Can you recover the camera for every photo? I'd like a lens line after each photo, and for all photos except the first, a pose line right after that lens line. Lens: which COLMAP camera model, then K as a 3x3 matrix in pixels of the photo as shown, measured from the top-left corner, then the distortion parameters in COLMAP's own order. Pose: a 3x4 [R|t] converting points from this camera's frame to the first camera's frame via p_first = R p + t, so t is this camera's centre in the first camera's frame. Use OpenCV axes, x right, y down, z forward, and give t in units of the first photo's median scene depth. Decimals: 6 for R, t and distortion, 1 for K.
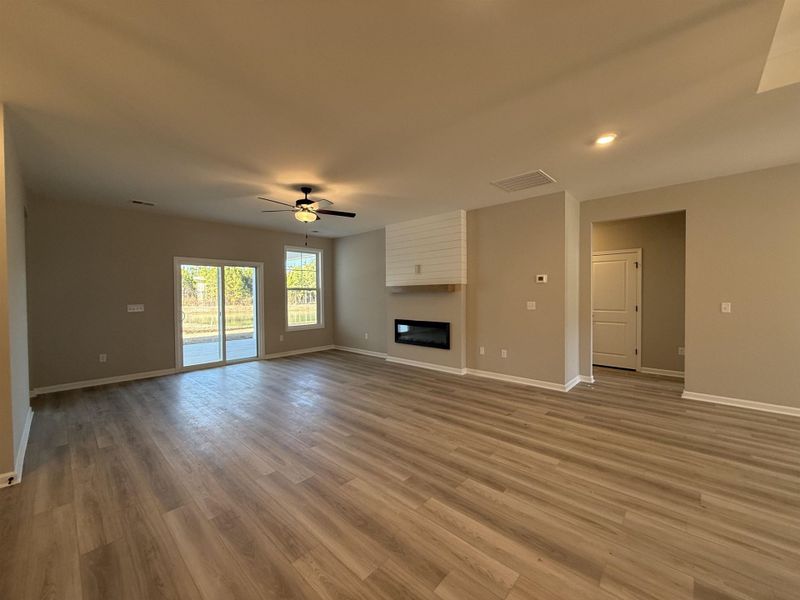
lens RADIAL K [[317.5, 0, 401.3], [0, 317.5, 302.7], [0, 0, 1]] dist [-0.000409, 0.000383]
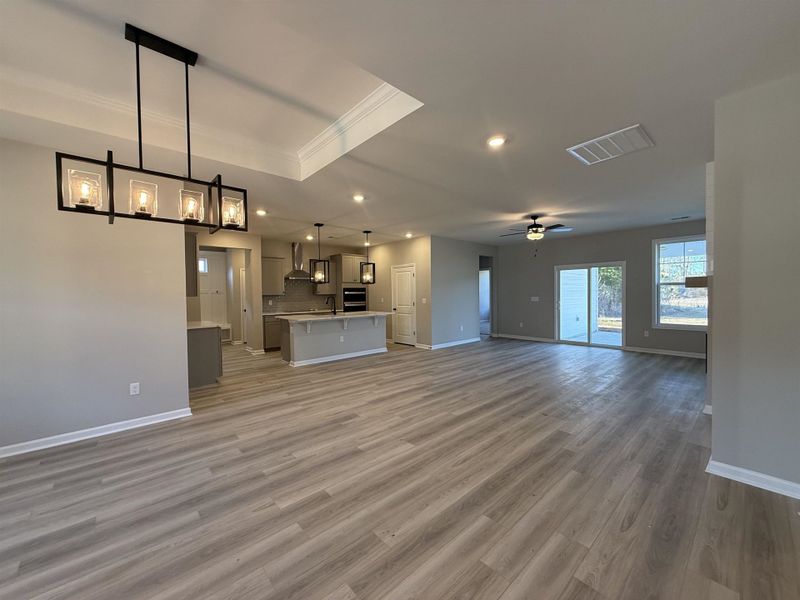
lens RADIAL K [[317.5, 0, 399.4], [0, 317.5, 299.2], [0, 0, 1]] dist [-0.000409, 0.000383]
pose [[-0.096789, 0.027268, -0.994931, 0.926986], [-0.014753, 0.999476, 0.028828, -0.020154], [0.995196, 0.017469, -0.096336, 0.432844]]
